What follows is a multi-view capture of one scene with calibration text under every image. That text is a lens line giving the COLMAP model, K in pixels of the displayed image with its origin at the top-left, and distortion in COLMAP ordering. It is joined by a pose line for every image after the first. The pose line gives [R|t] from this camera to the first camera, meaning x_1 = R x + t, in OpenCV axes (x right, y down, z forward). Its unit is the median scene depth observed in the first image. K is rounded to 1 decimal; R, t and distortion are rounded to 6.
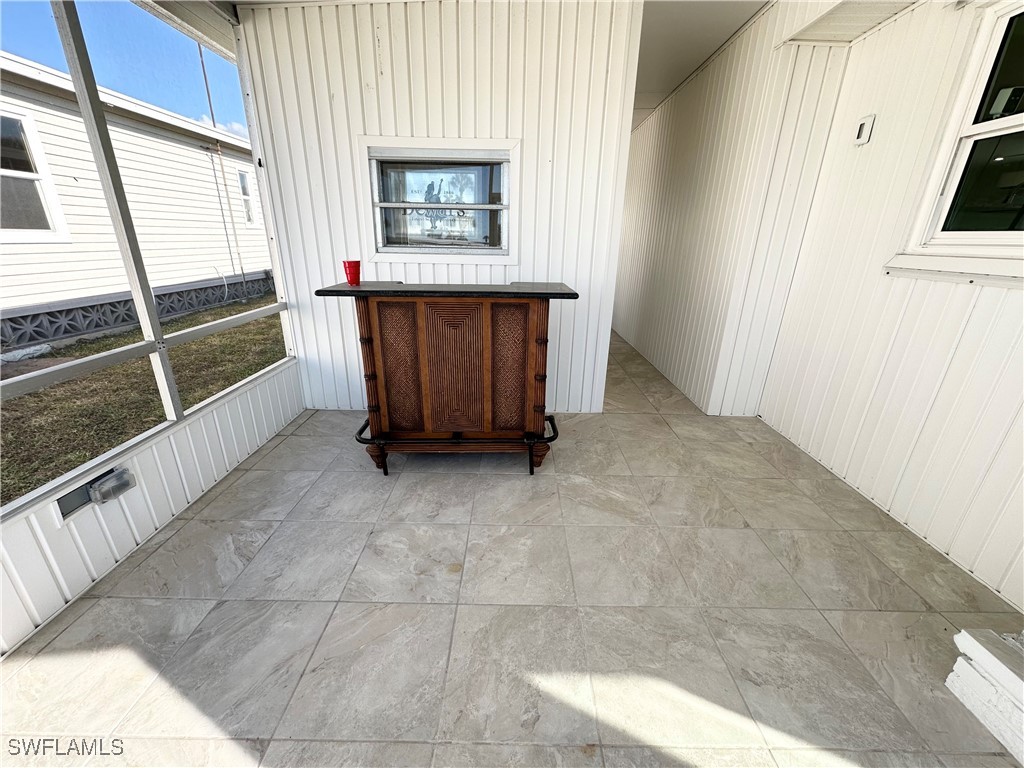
lens RADIAL K [[408.0, 0, 512.0], [0, 408.0, 384.0], [0, 0, 1]] dist [-0.002466, 0.000124]
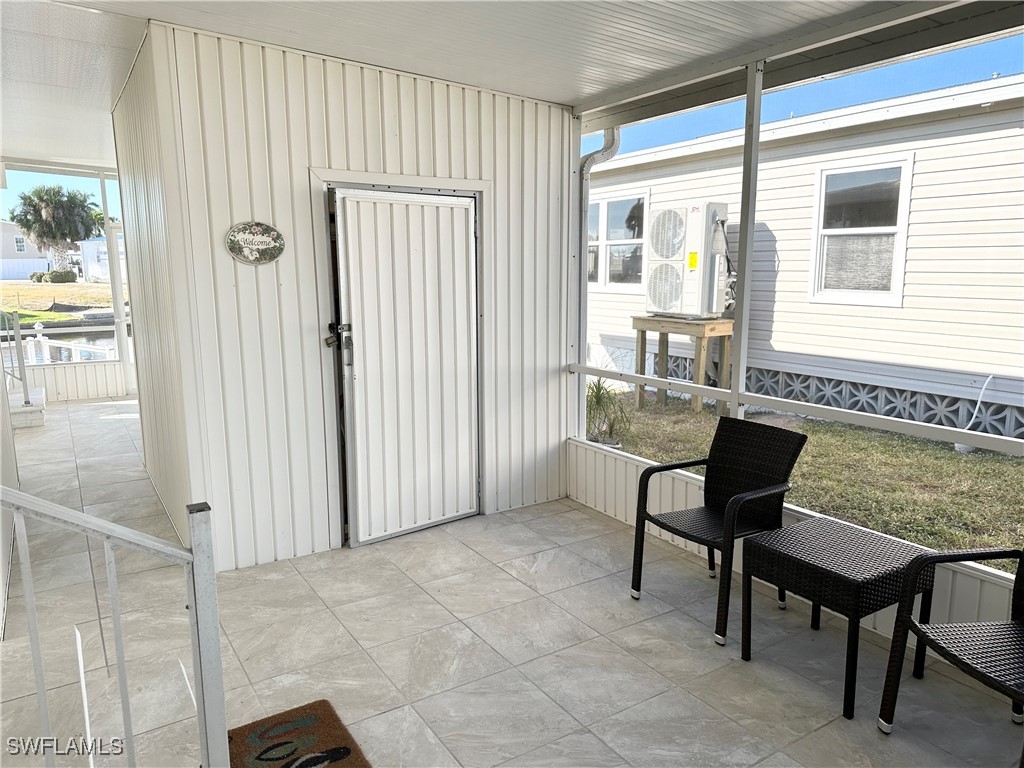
lens RADIAL K [[690.1, 0, 512.0], [0, 690.1, 384.0], [0, 0, 1]] dist [-0.004736, -0.001905]
pose [[-0.826051, 0.071226, -0.559076, 0.264848], [-0.209867, 0.881769, 0.422420, -0.631815], [0.523064, 0.466272, -0.713439, 1.650107]]
